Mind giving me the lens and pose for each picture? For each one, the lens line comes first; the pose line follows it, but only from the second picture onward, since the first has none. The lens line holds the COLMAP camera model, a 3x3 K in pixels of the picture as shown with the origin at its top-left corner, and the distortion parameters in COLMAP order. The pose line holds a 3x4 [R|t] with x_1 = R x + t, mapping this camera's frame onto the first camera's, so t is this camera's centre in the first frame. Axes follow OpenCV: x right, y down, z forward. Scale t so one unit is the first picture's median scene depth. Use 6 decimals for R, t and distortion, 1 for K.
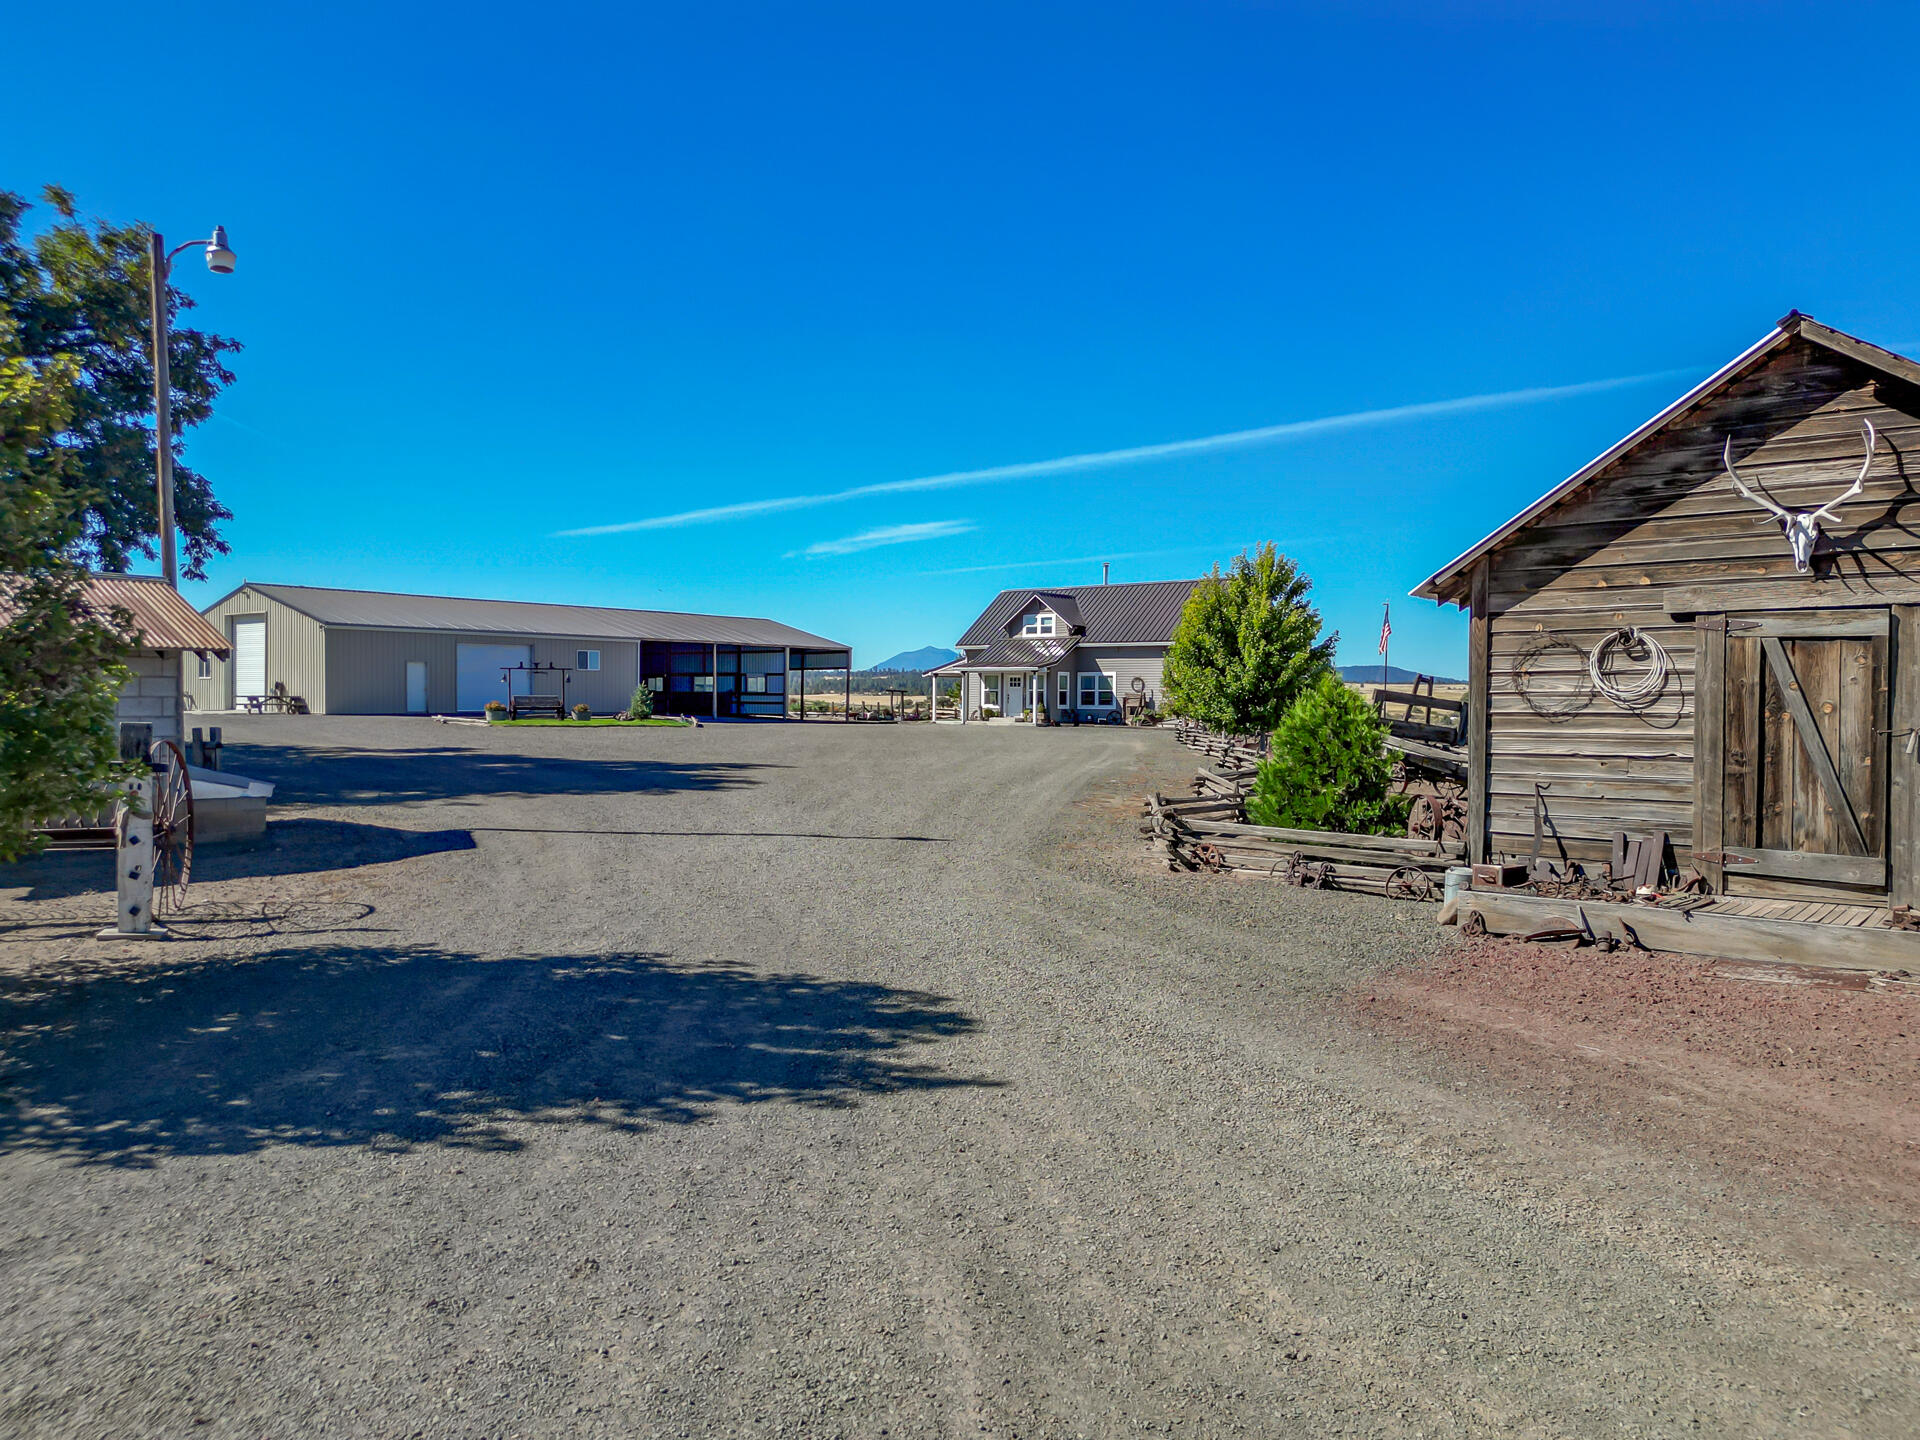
lens RADIAL K [[1346.2, 0, 973.8], [0, 1346.2, 715.6], [0, 0, 1]] dist [0.063341, -0.088274]
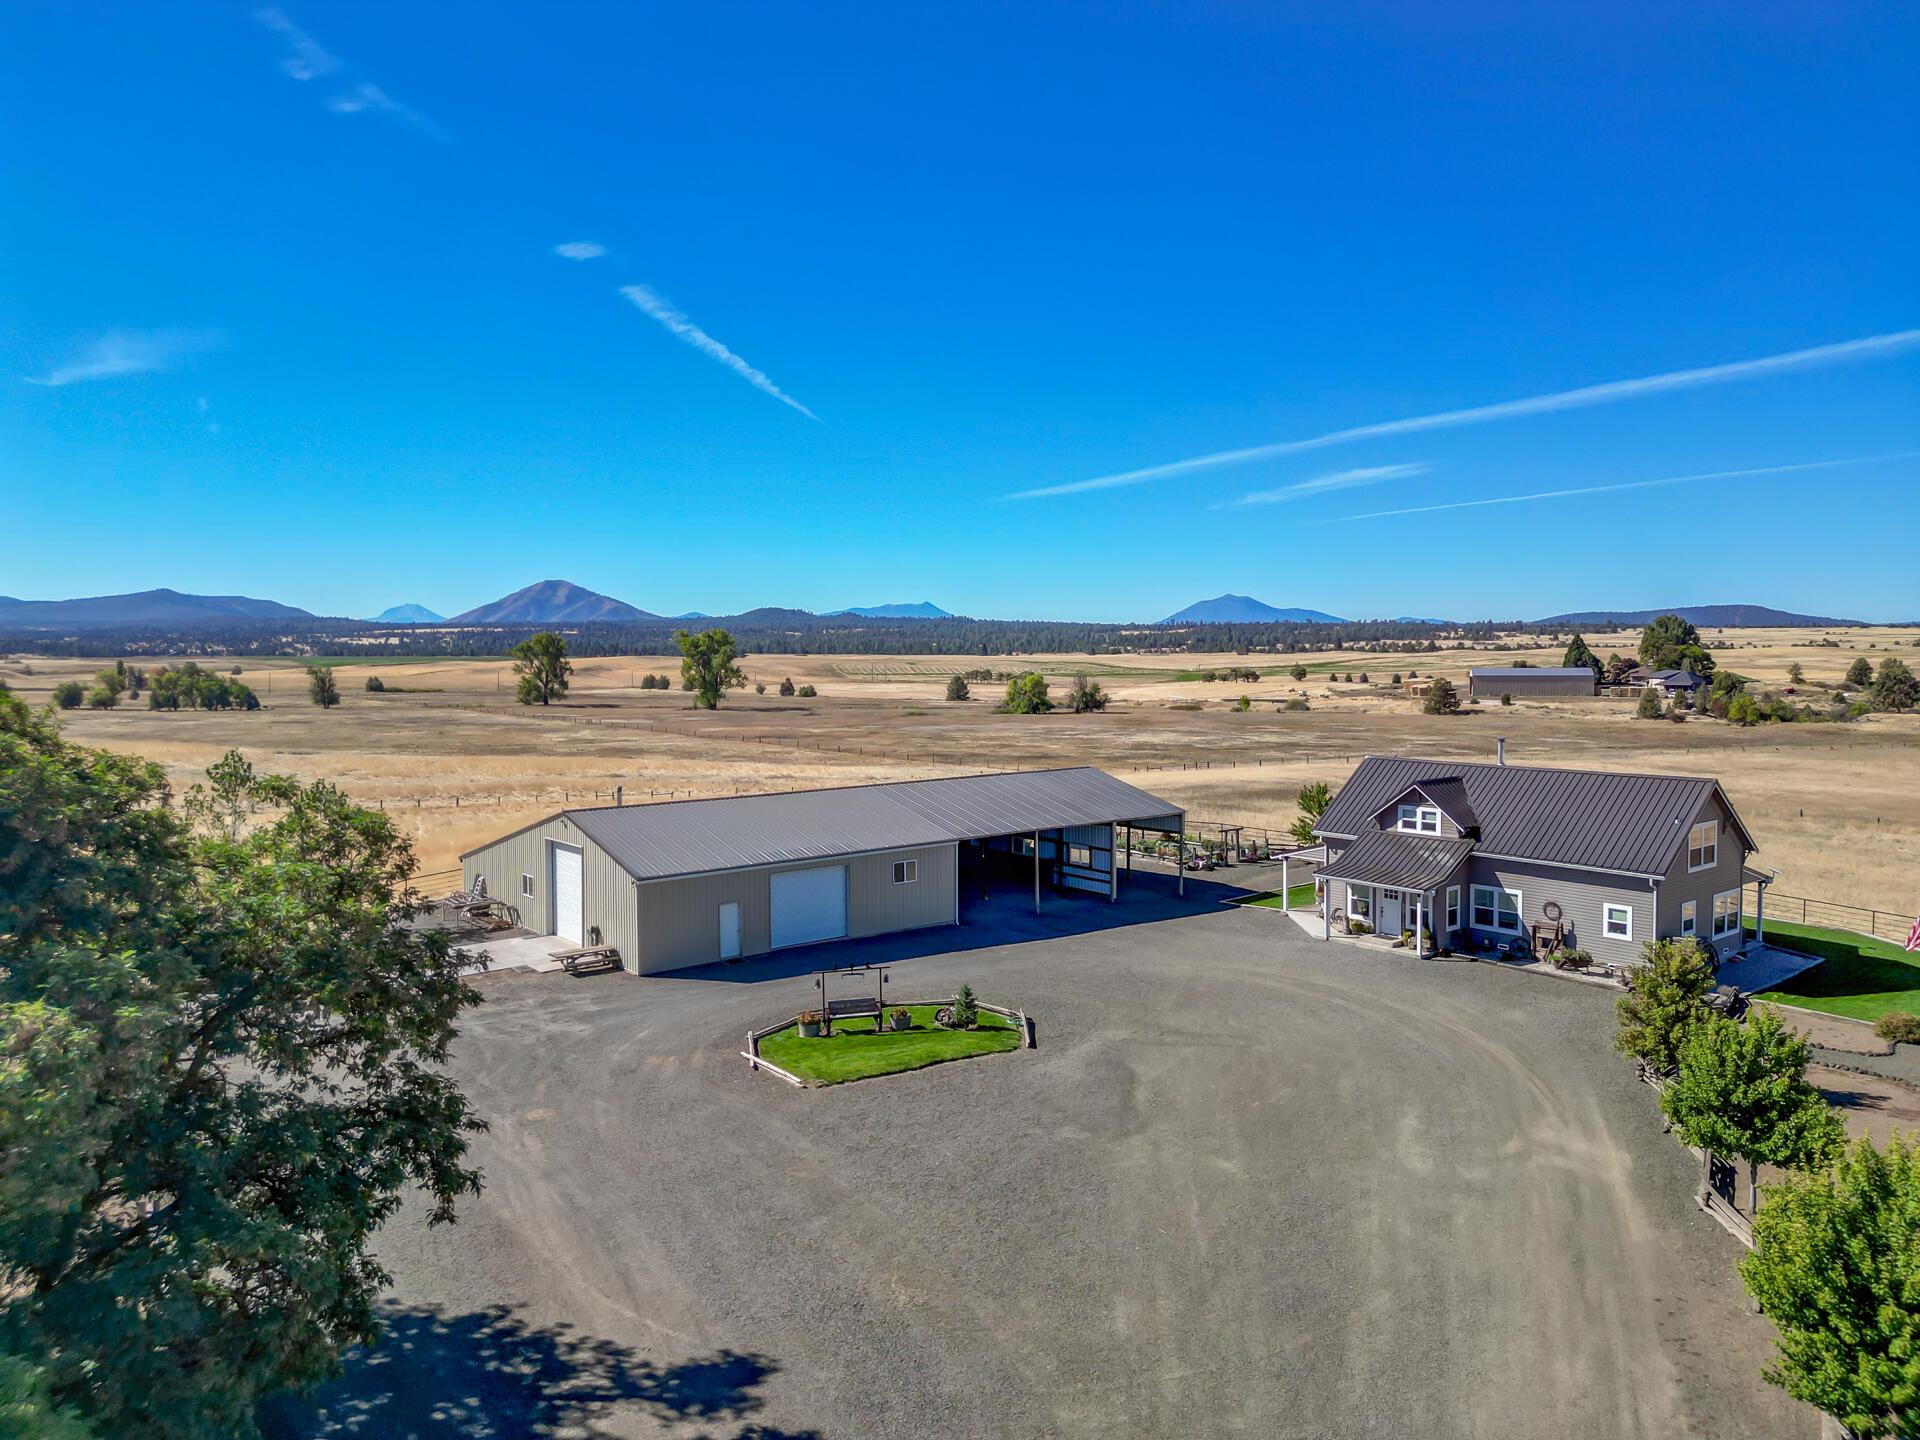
lens RADIAL K [[1335.7, 0, 960.2], [0, 1335.7, 711.2], [0, 0, 1]] dist [0.083214, -0.083985]
pose [[0.973675, 0.001073, -0.227939, -0.040596], [0.007081, 0.999364, 0.034951, -0.174673], [0.227832, -0.035645, 0.973048, 0.125693]]
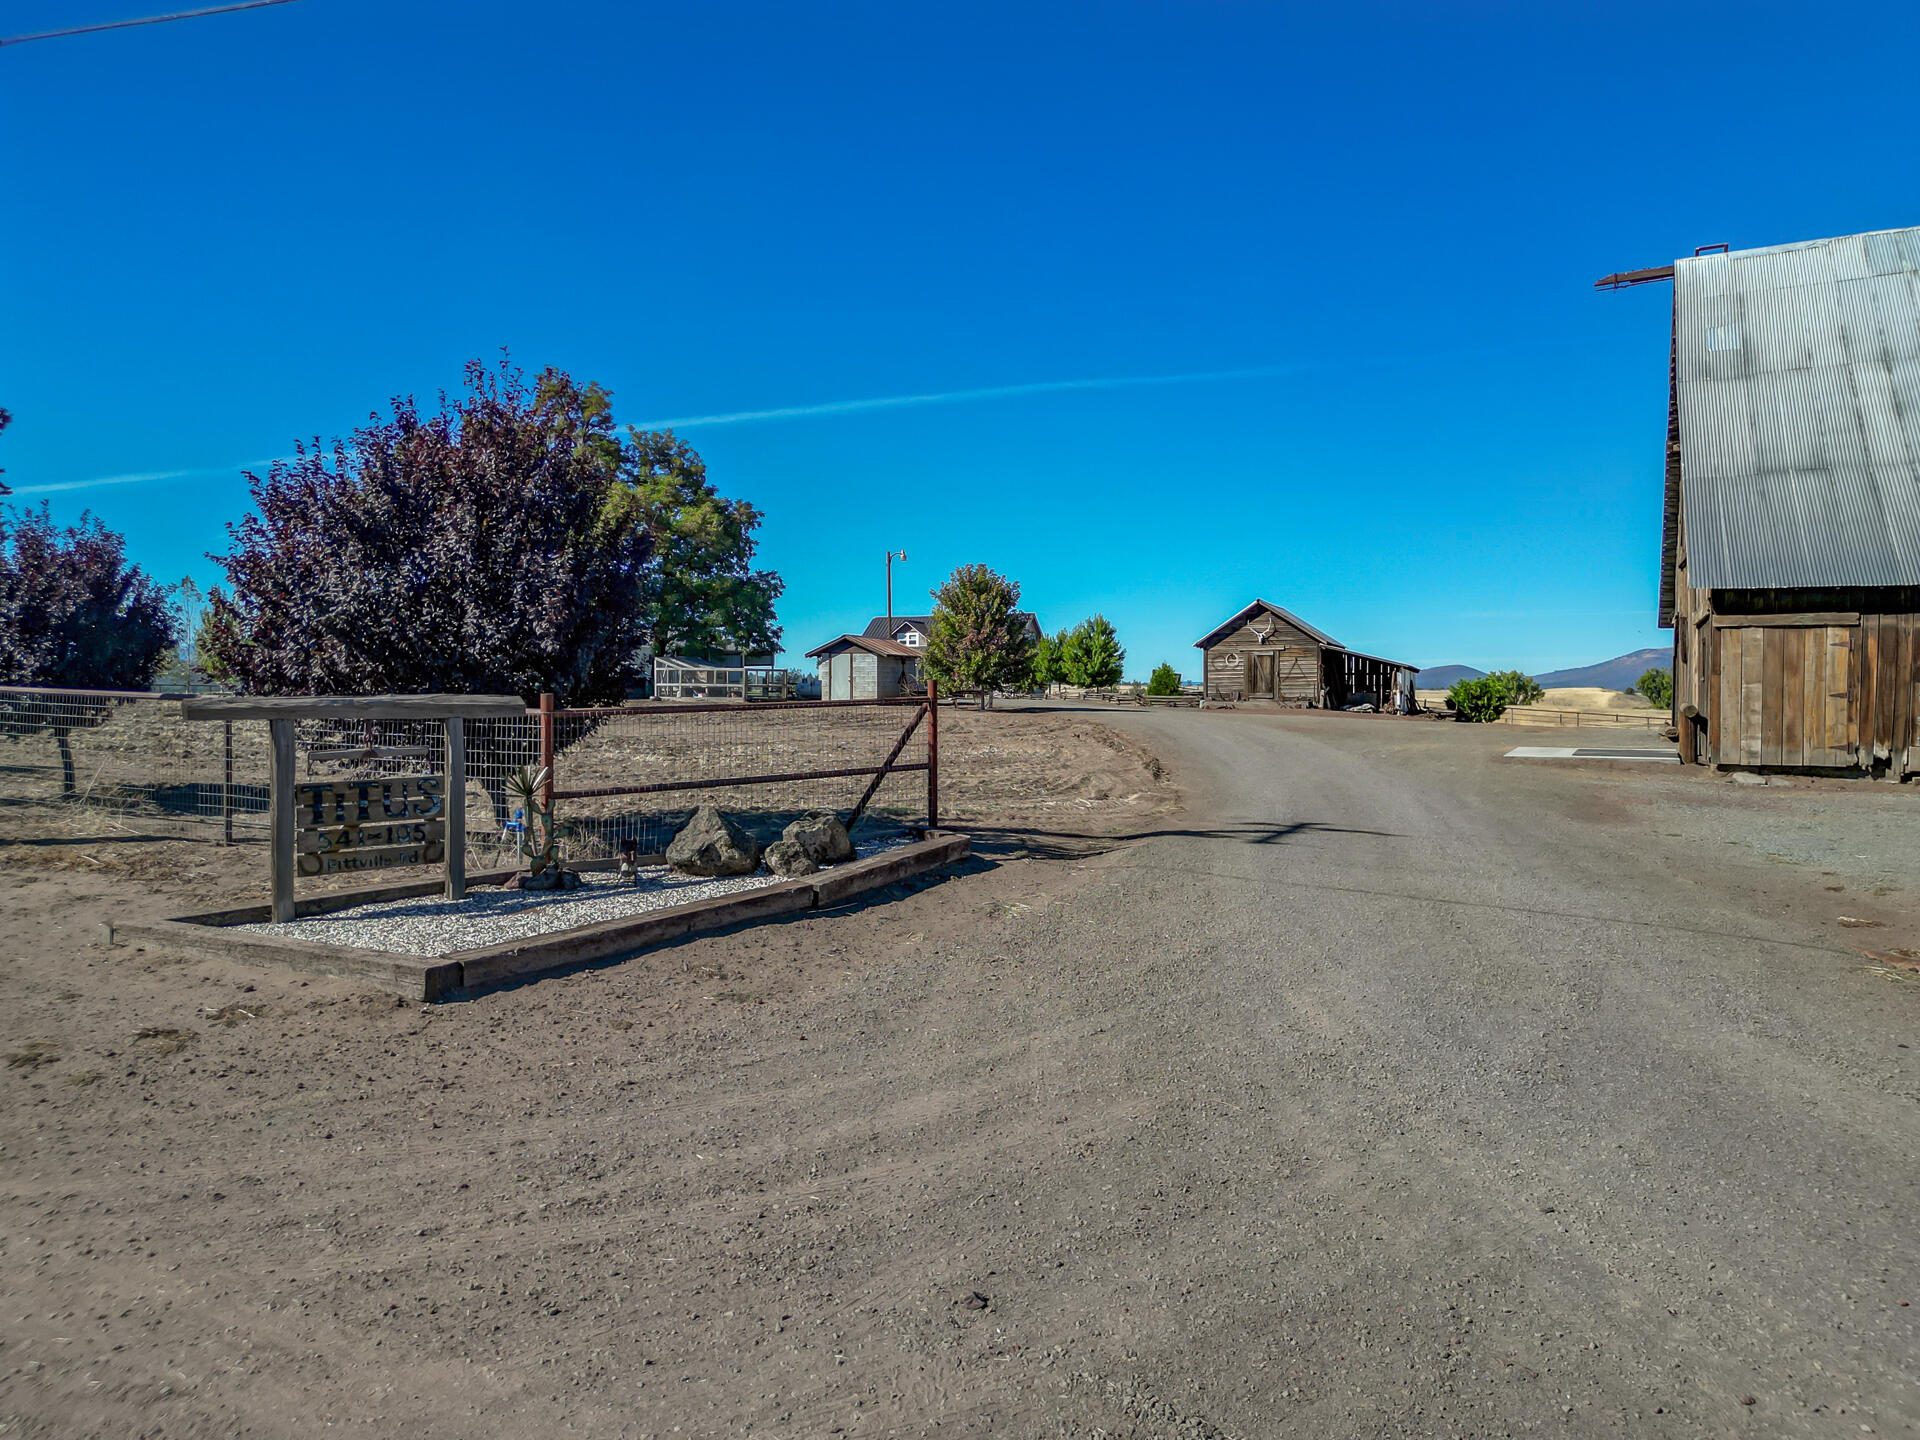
lens RADIAL K [[1335.7, 0, 960.2], [0, 1335.7, 711.2], [0, 0, 1]] dist [0.083214, -0.083985]
pose [[0.966657, -0.004289, 0.256037, -0.333960], [0.005463, 0.999978, -0.003875, 0.031244], [-0.256015, 0.005145, 0.966659, -0.670269]]
